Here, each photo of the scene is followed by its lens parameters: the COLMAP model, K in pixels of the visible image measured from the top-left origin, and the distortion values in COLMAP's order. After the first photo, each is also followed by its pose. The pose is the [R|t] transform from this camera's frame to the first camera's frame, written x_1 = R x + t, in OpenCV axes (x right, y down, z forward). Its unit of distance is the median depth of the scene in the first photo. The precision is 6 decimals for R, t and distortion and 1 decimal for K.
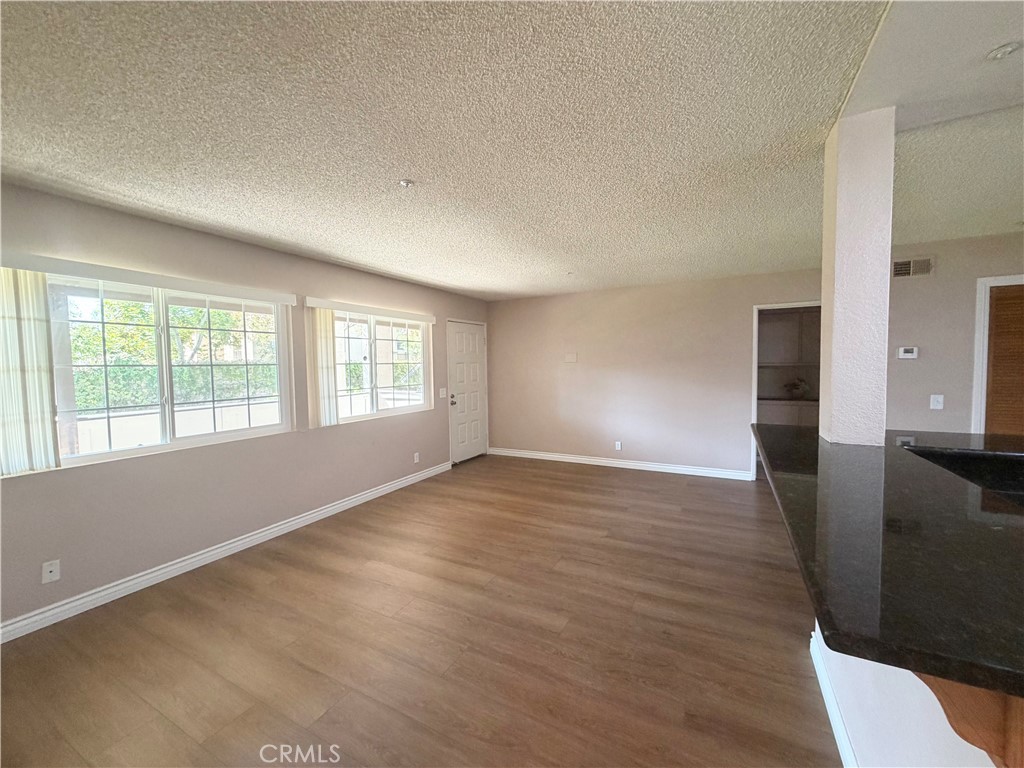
lens RADIAL K [[411.4, 0, 513.6], [0, 411.4, 386.1], [0, 0, 1]] dist [-0.000862, 0.000105]
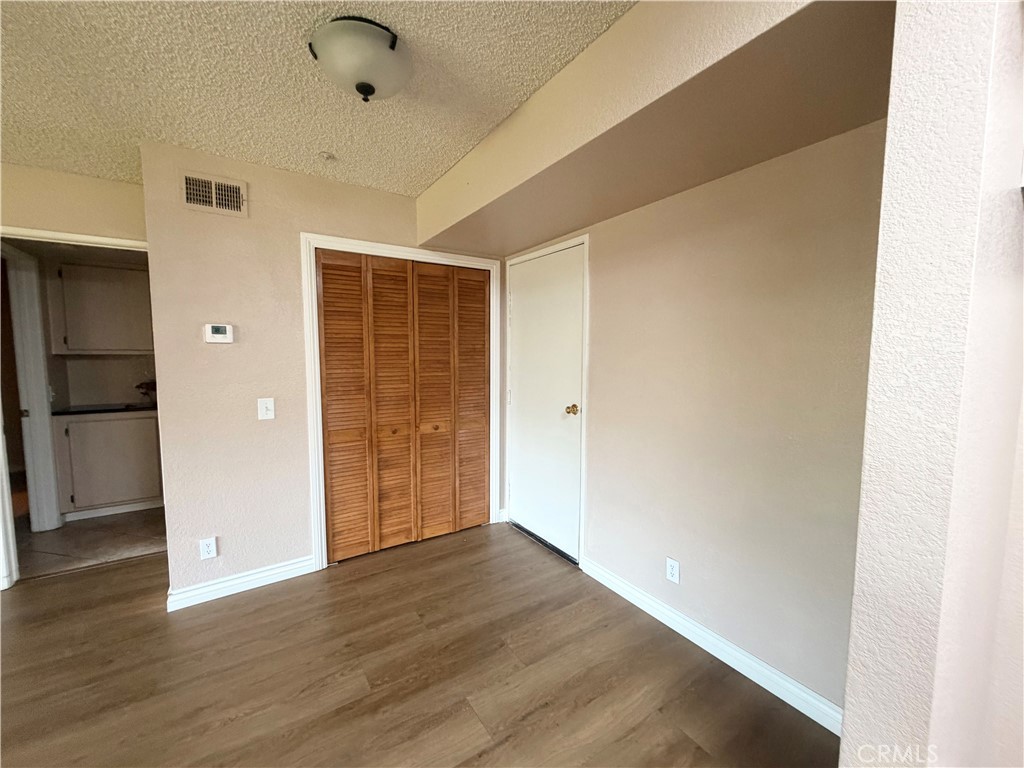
lens RADIAL K [[411.4, 0, 512.1], [0, 411.4, 385.3], [0, 0, 1]] dist [-0.000862, 0.000105]
pose [[0.494126, -0.054052, 0.867709, 0.640122], [0.035275, 0.998490, 0.042111, -0.013551], [-0.868675, 0.009801, 0.495286, 0.312562]]
